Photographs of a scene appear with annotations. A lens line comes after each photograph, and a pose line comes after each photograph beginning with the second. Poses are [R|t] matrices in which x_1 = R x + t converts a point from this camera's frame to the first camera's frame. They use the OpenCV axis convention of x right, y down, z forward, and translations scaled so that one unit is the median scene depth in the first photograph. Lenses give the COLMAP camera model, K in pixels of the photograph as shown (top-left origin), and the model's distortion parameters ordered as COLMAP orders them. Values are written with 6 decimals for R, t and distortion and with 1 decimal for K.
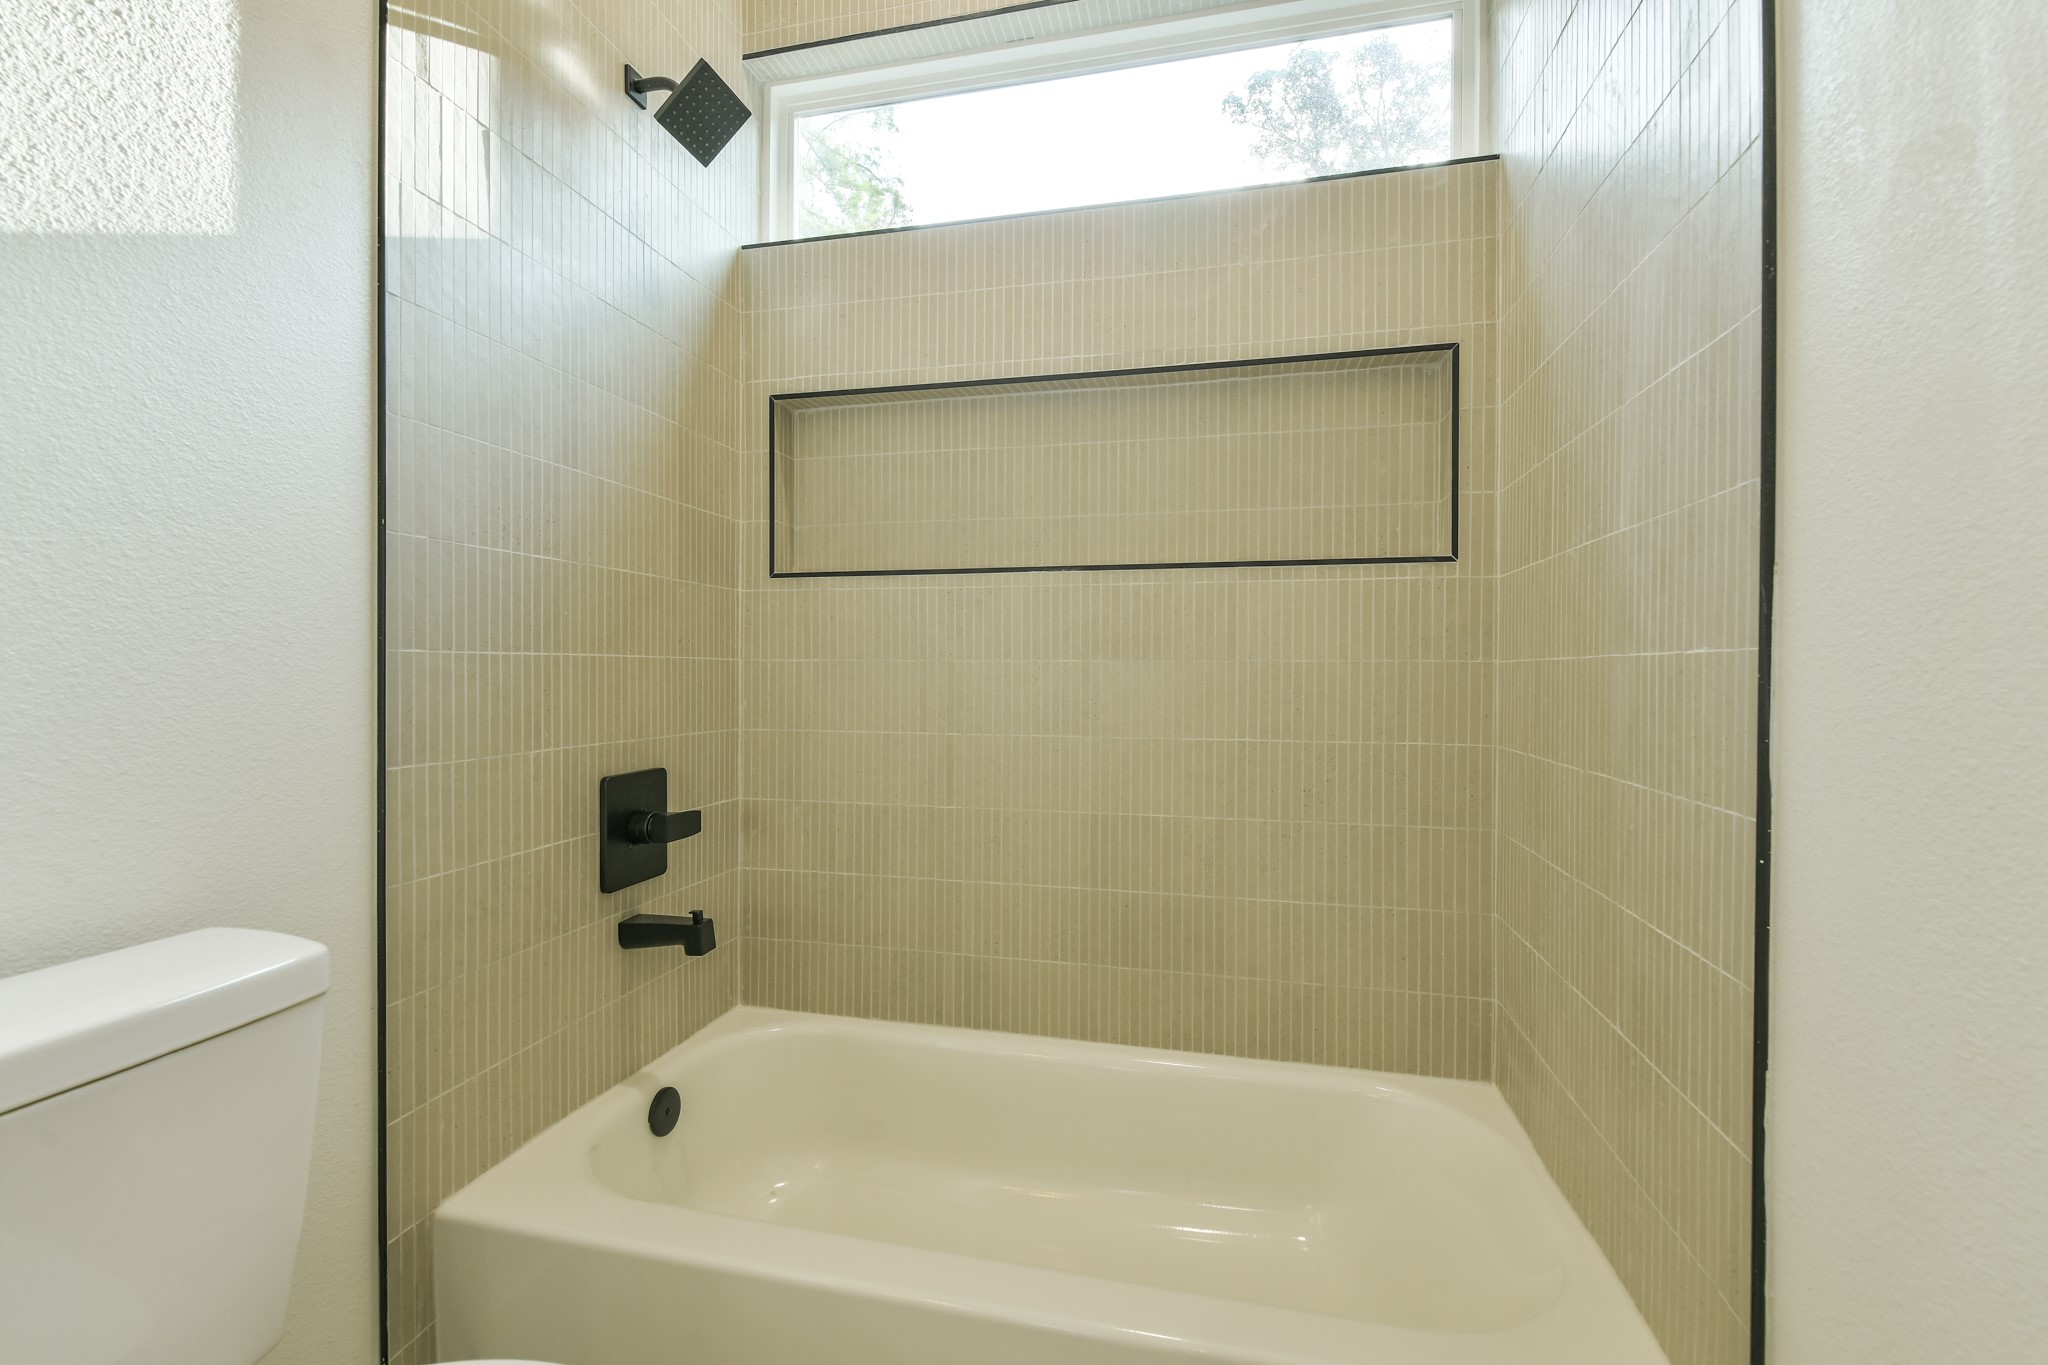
lens RADIAL K [[883.1, 0, 1035.4], [0, 883.1, 674.9], [0, 0, 1]] dist [0.019046, -0.012081]
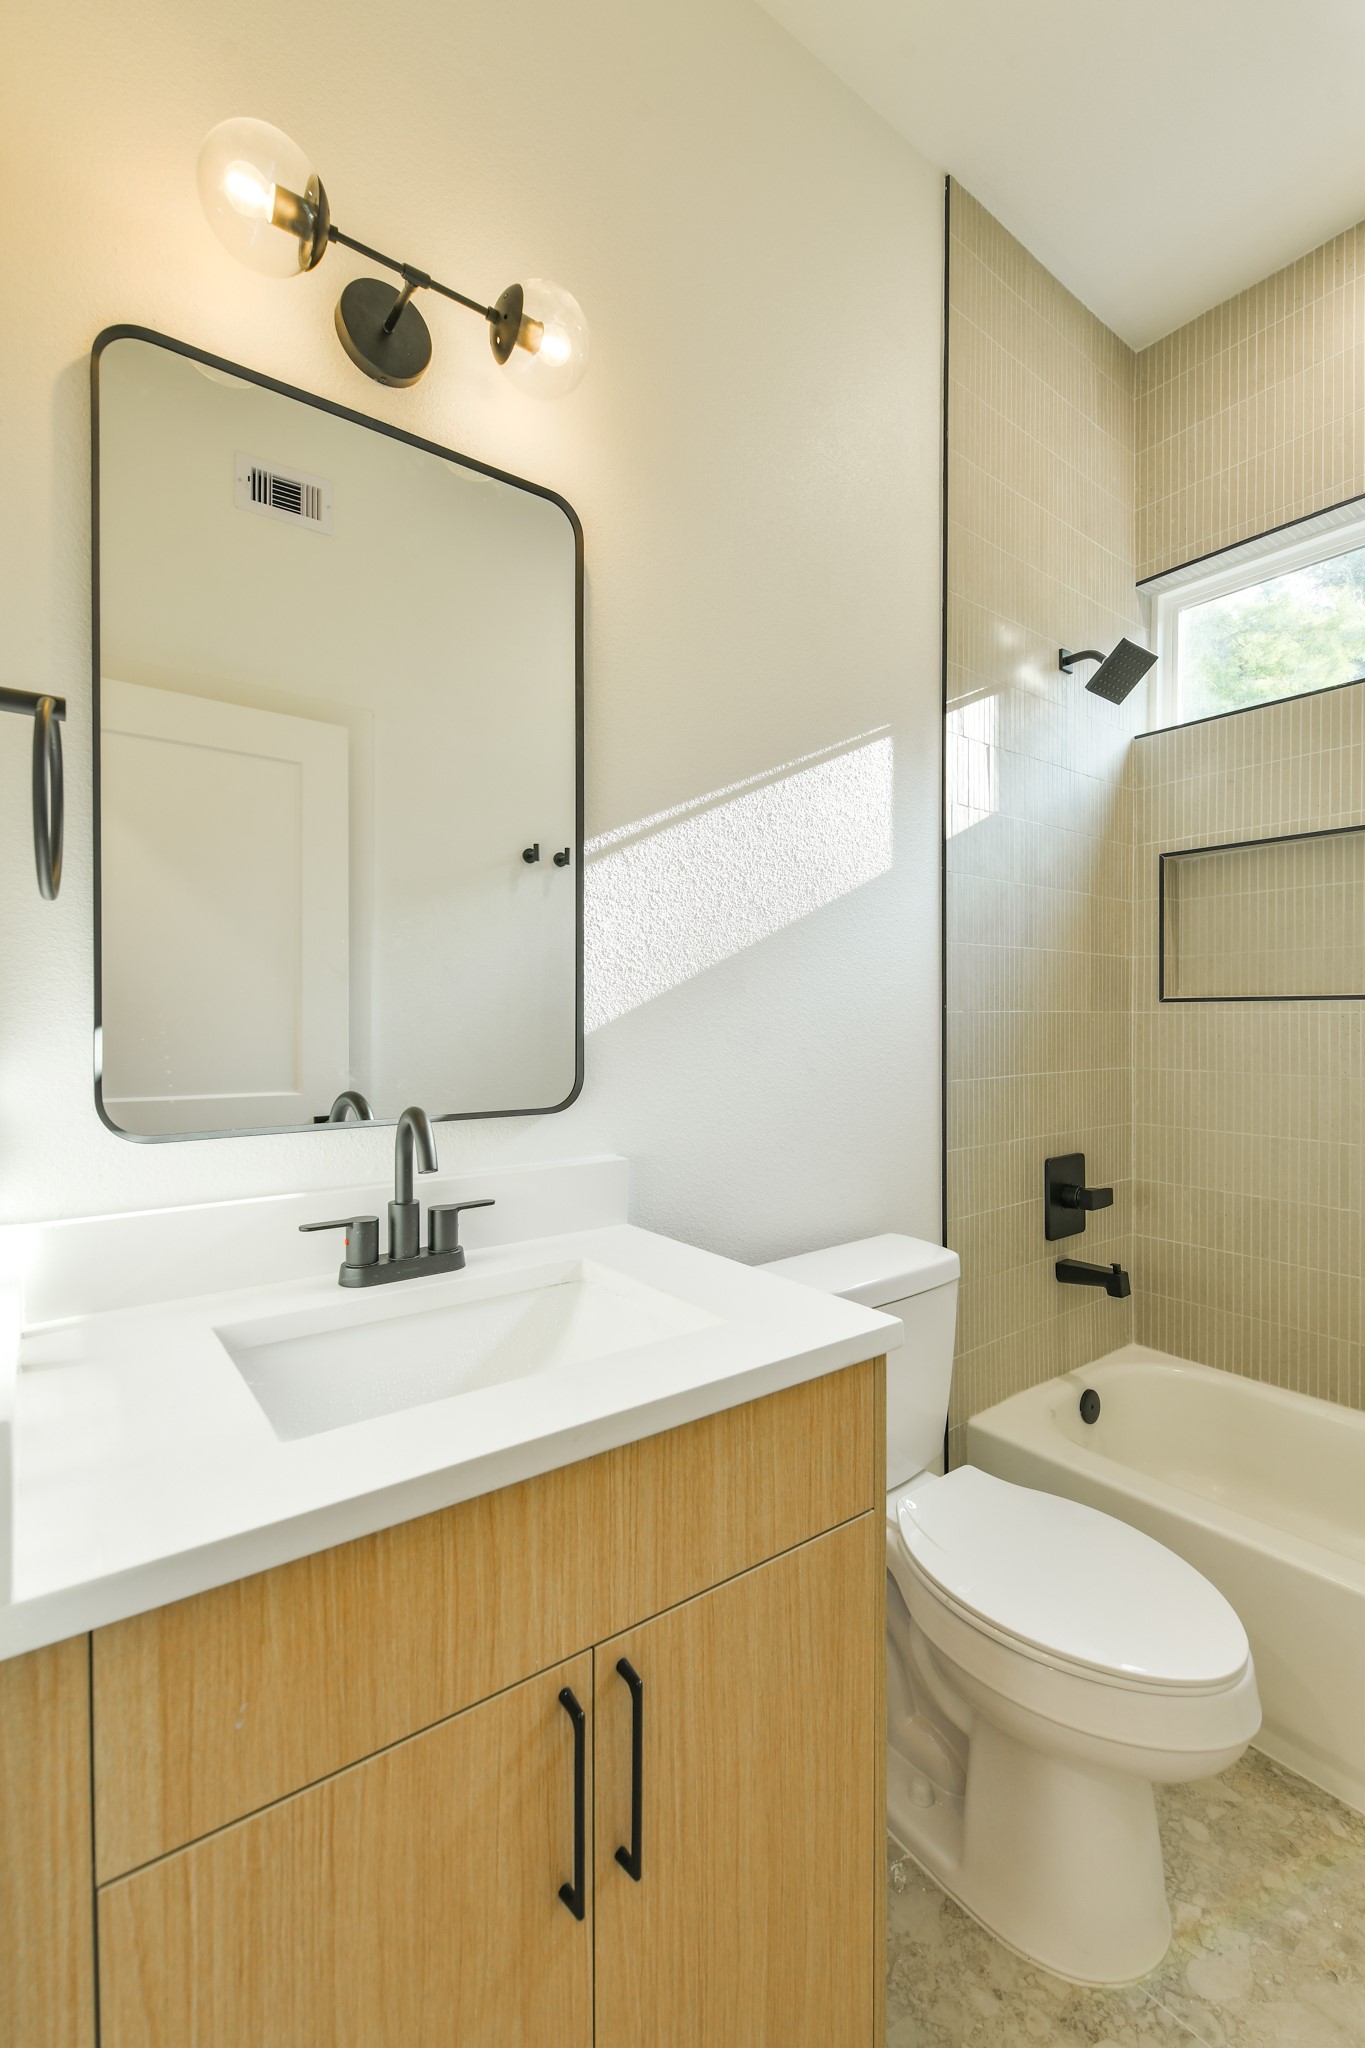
lens RADIAL K [[883.1, 0, 691.5], [0, 883.1, 1023.9], [0, 0, 1]] dist [0.019046, -0.012081]
pose [[0.770291, -0.000956, -0.637691, -0.016104], [0.004060, 0.999986, 0.003405, -0.091045], [0.637679, -0.005212, 0.770285, -0.384883]]
